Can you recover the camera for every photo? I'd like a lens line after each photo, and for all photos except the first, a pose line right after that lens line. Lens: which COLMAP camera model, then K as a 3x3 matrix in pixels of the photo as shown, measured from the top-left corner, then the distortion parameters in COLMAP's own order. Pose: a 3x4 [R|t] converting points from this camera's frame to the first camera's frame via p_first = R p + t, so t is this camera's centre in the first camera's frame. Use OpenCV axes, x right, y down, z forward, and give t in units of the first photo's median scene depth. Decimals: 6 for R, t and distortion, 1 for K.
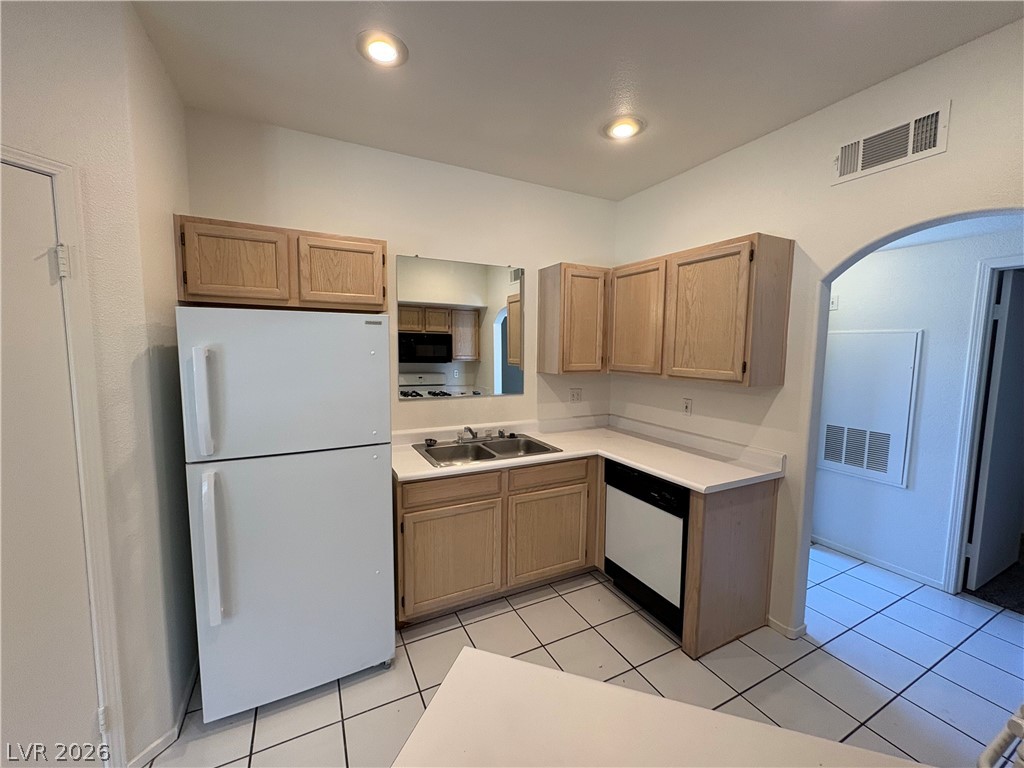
lens RADIAL K [[407.9, 0, 512.7], [0, 407.9, 381.2], [0, 0, 1]] dist [-0.001446, 0.000200]
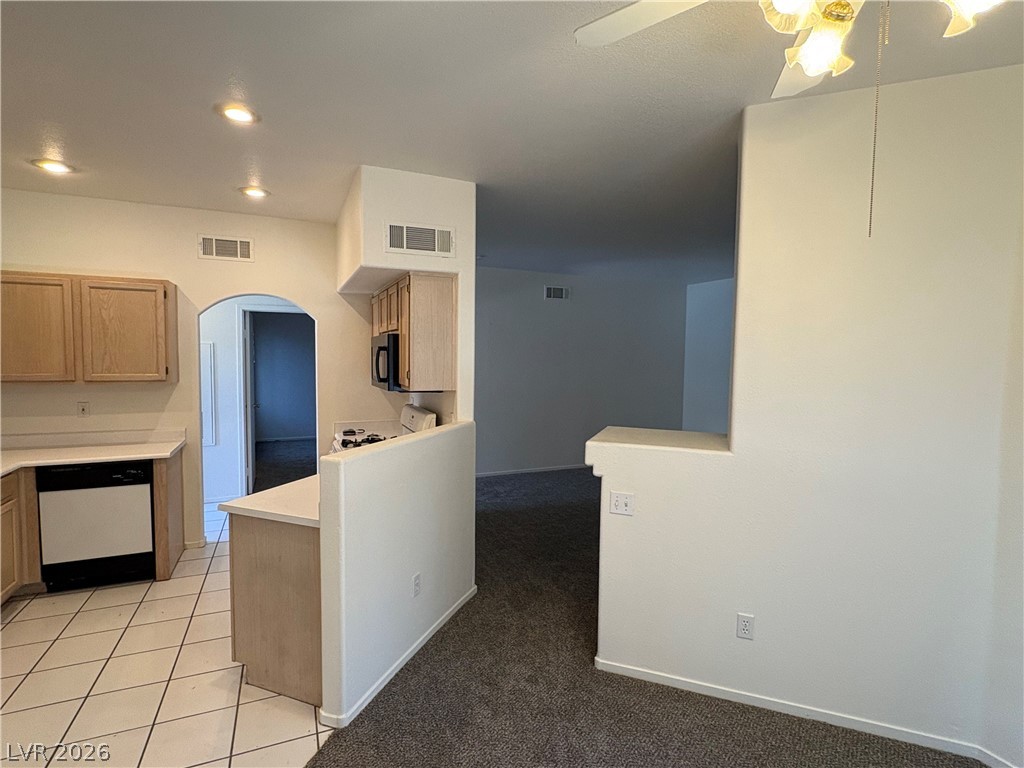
lens RADIAL K [[508.9, 0, 512.0], [0, 508.9, 384.0], [0, 0, 1]] dist [0.003046, 0.000495]
pose [[0.032429, -0.059950, 0.997674, -1.144107], [0.079883, 0.995162, 0.057203, 0.007785], [-0.996277, 0.077842, 0.037061, -0.270887]]
